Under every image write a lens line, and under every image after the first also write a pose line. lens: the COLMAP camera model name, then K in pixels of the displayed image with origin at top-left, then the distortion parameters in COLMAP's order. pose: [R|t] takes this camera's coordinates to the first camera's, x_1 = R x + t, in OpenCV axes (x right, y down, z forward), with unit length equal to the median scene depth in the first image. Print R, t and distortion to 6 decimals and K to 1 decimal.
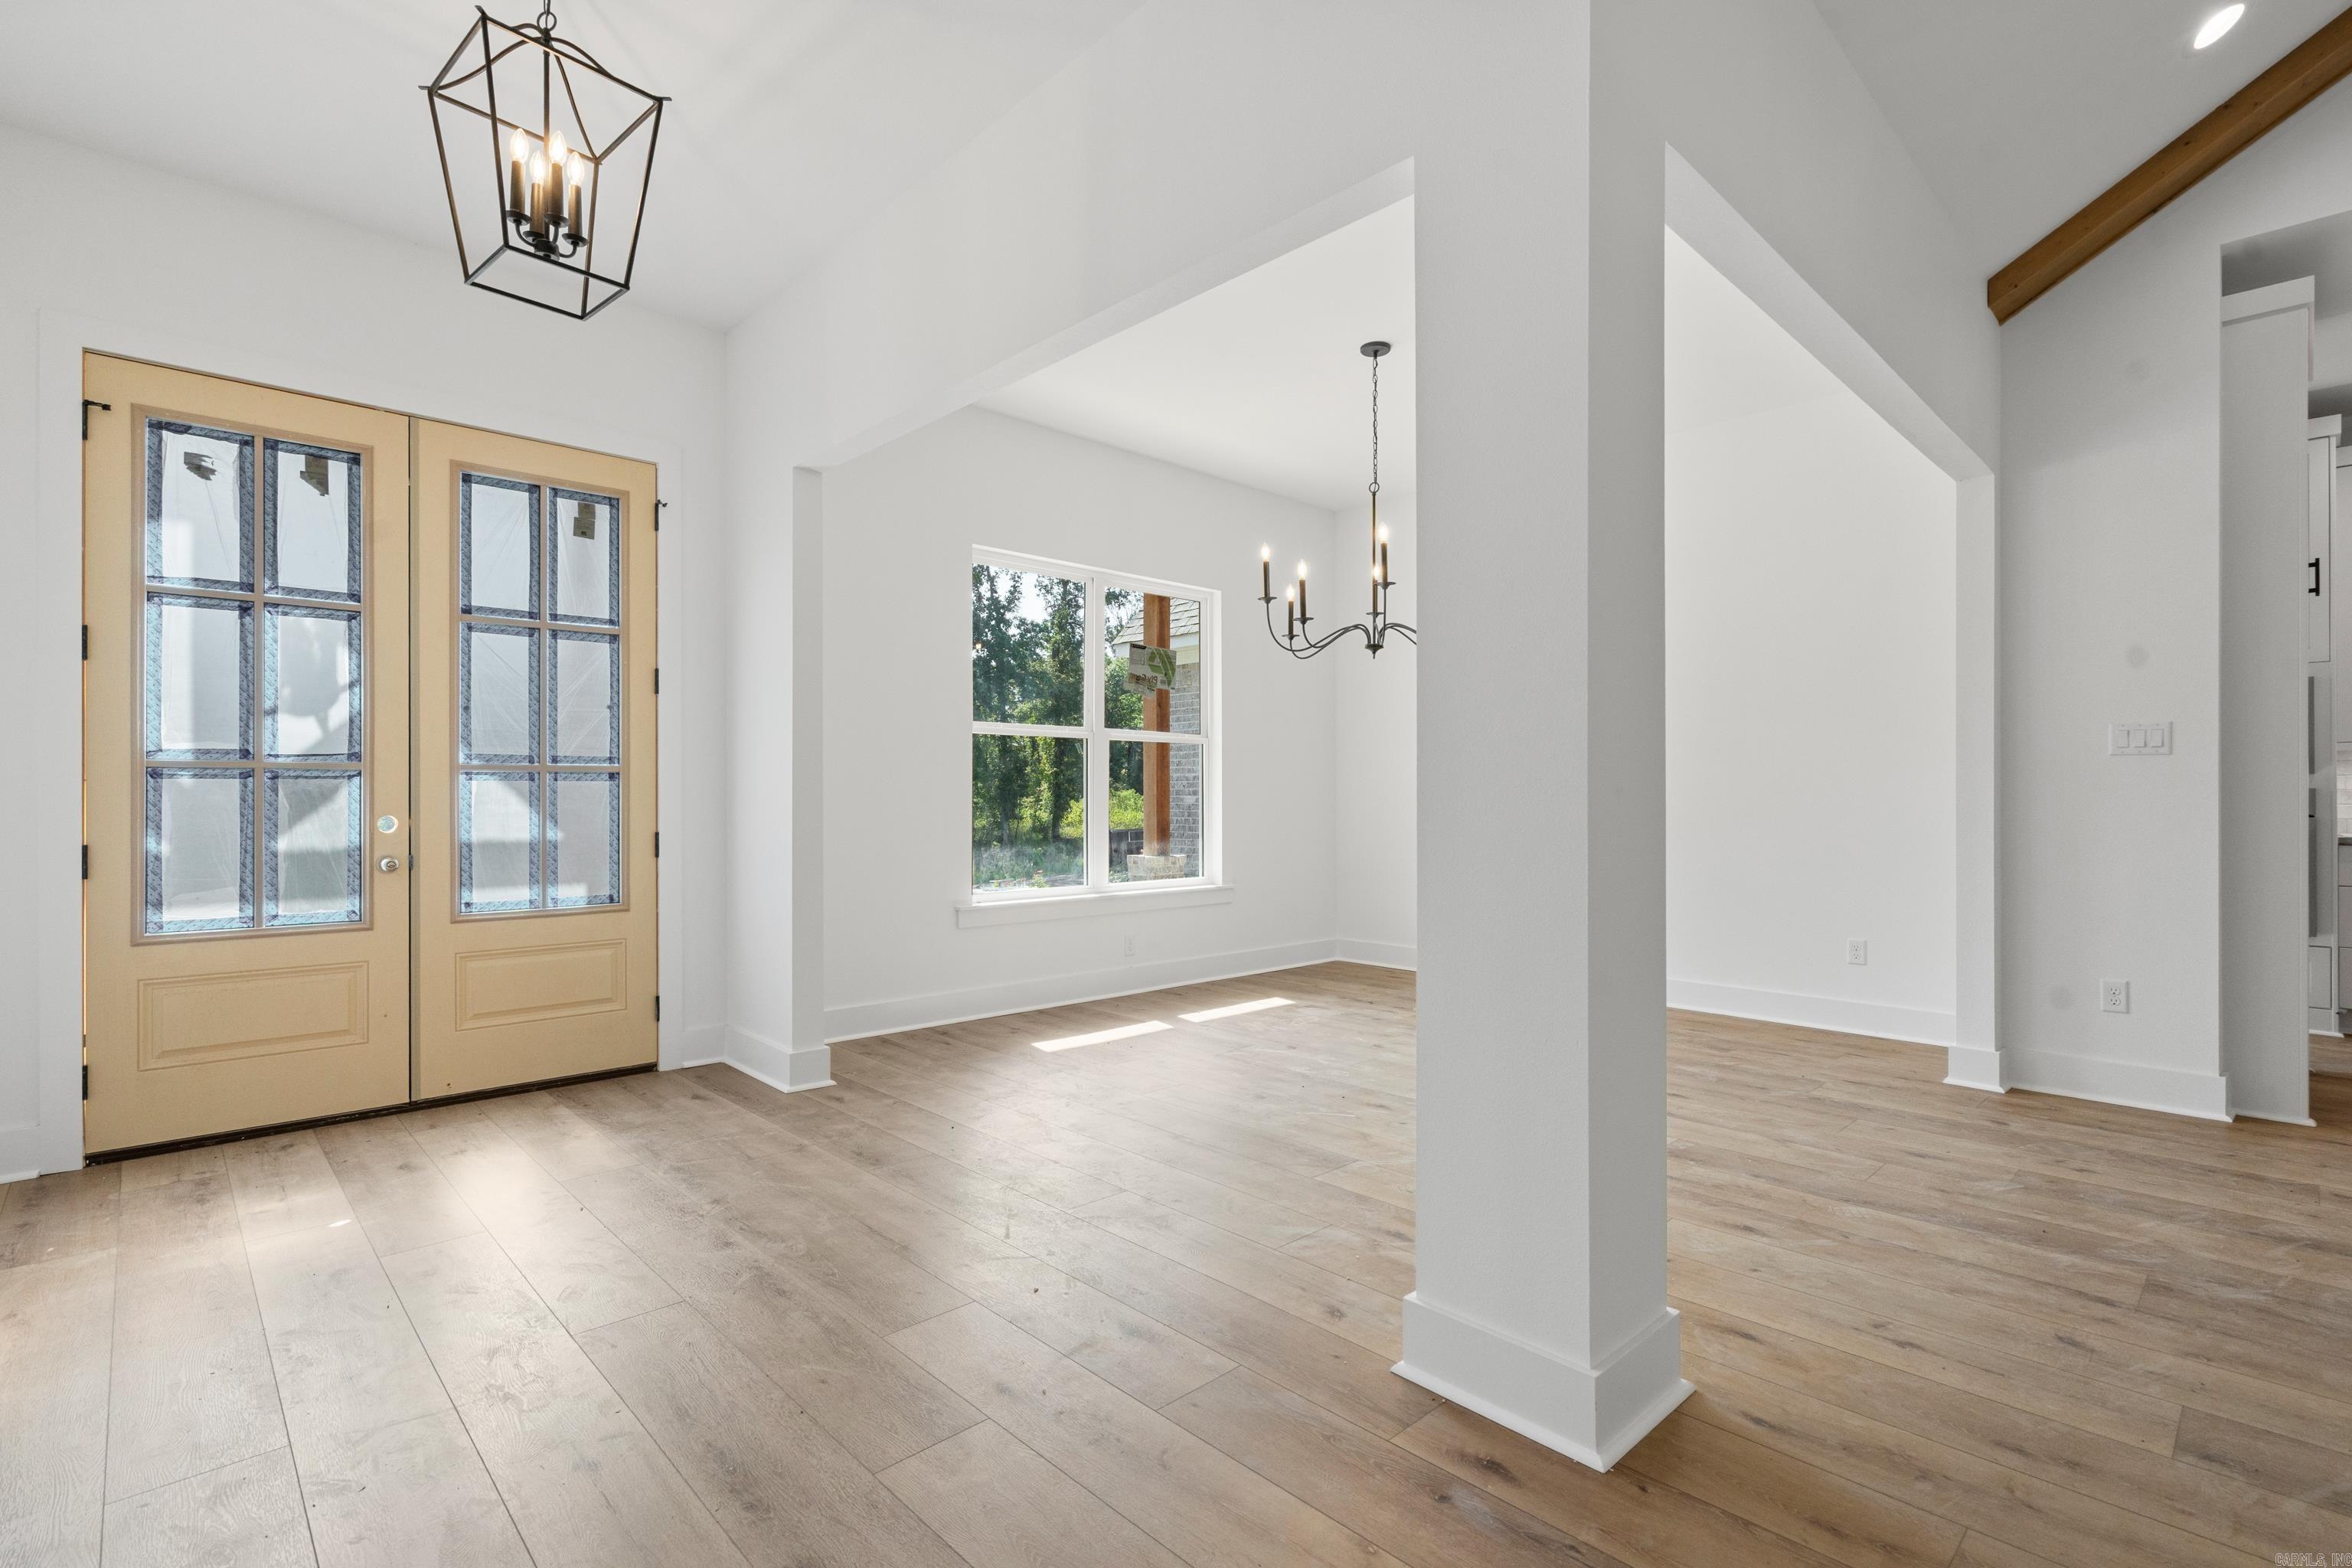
lens RADIAL K [[1079.1, 0, 1160.2], [0, 1079.1, 795.2], [0, 0, 1]] dist [-0.005842, 0.002511]
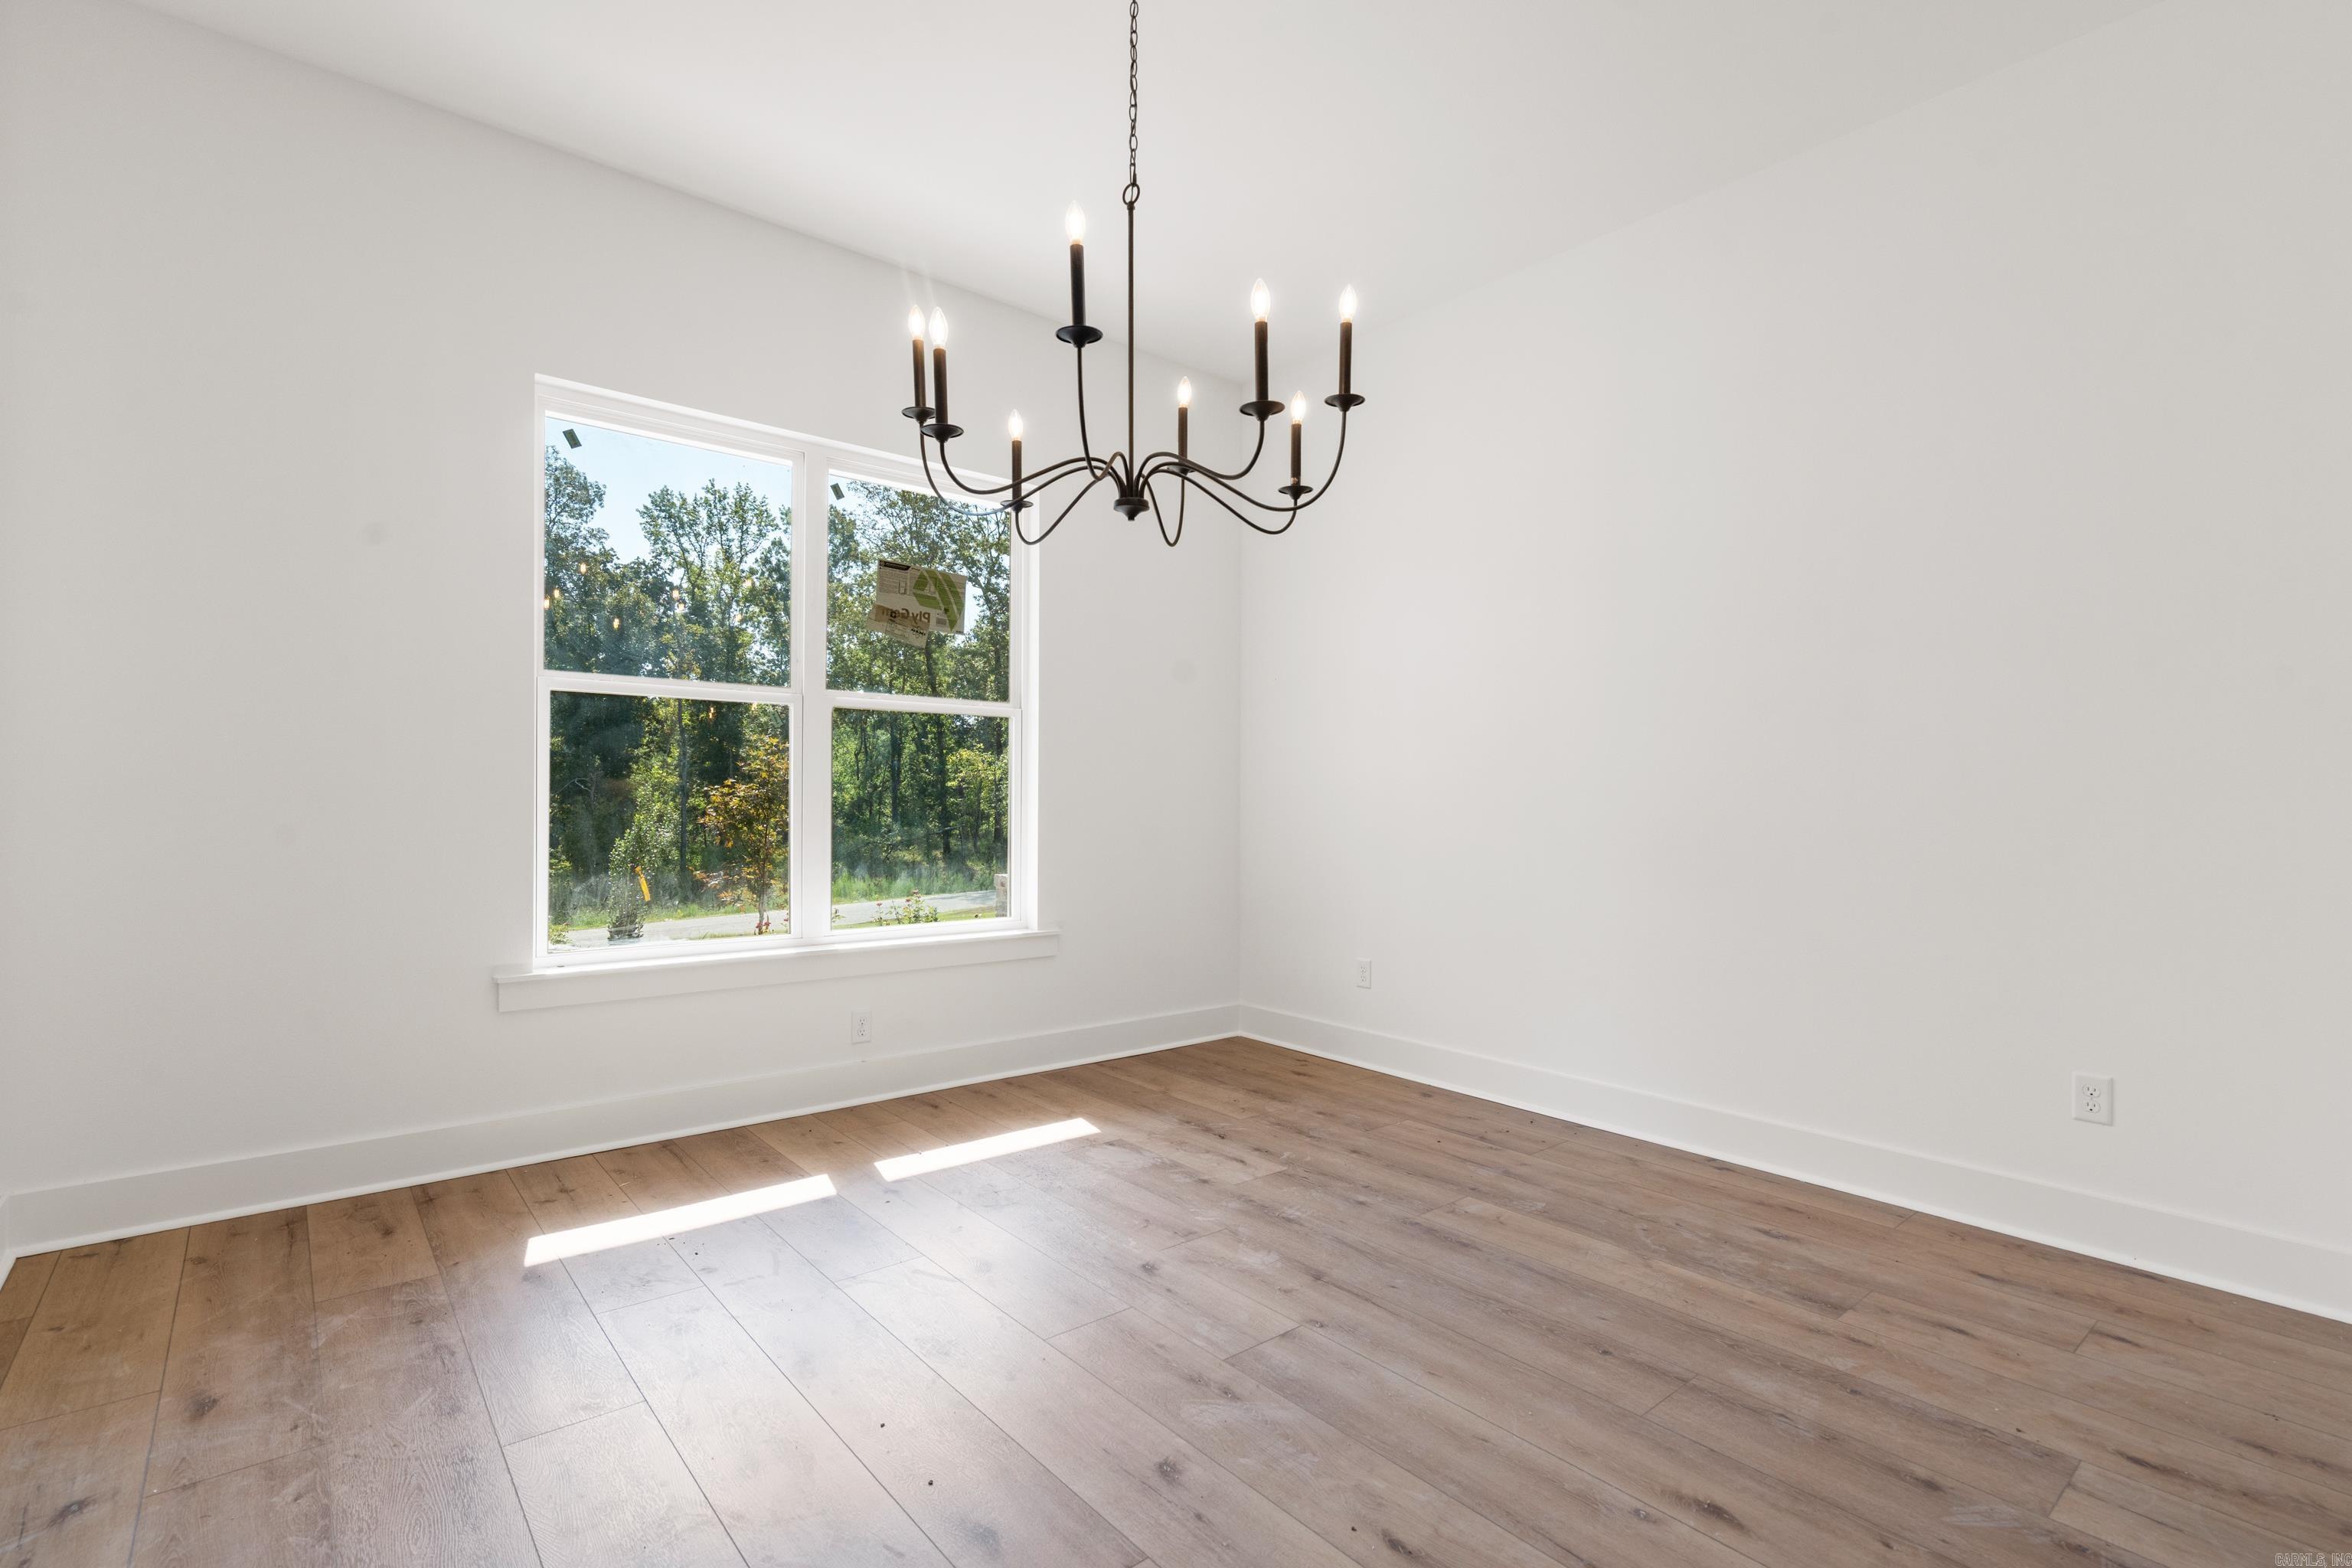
lens RADIAL K [[1079.1, 0, 1164.6], [0, 1079.1, 804.5], [0, 0, 1]] dist [-0.005842, 0.002511]
pose [[0.998149, 0.004498, -0.060647, 0.195470], [-0.004065, 0.999965, 0.007259, 0.000976], [0.060677, -0.006999, 0.998133, 0.386169]]
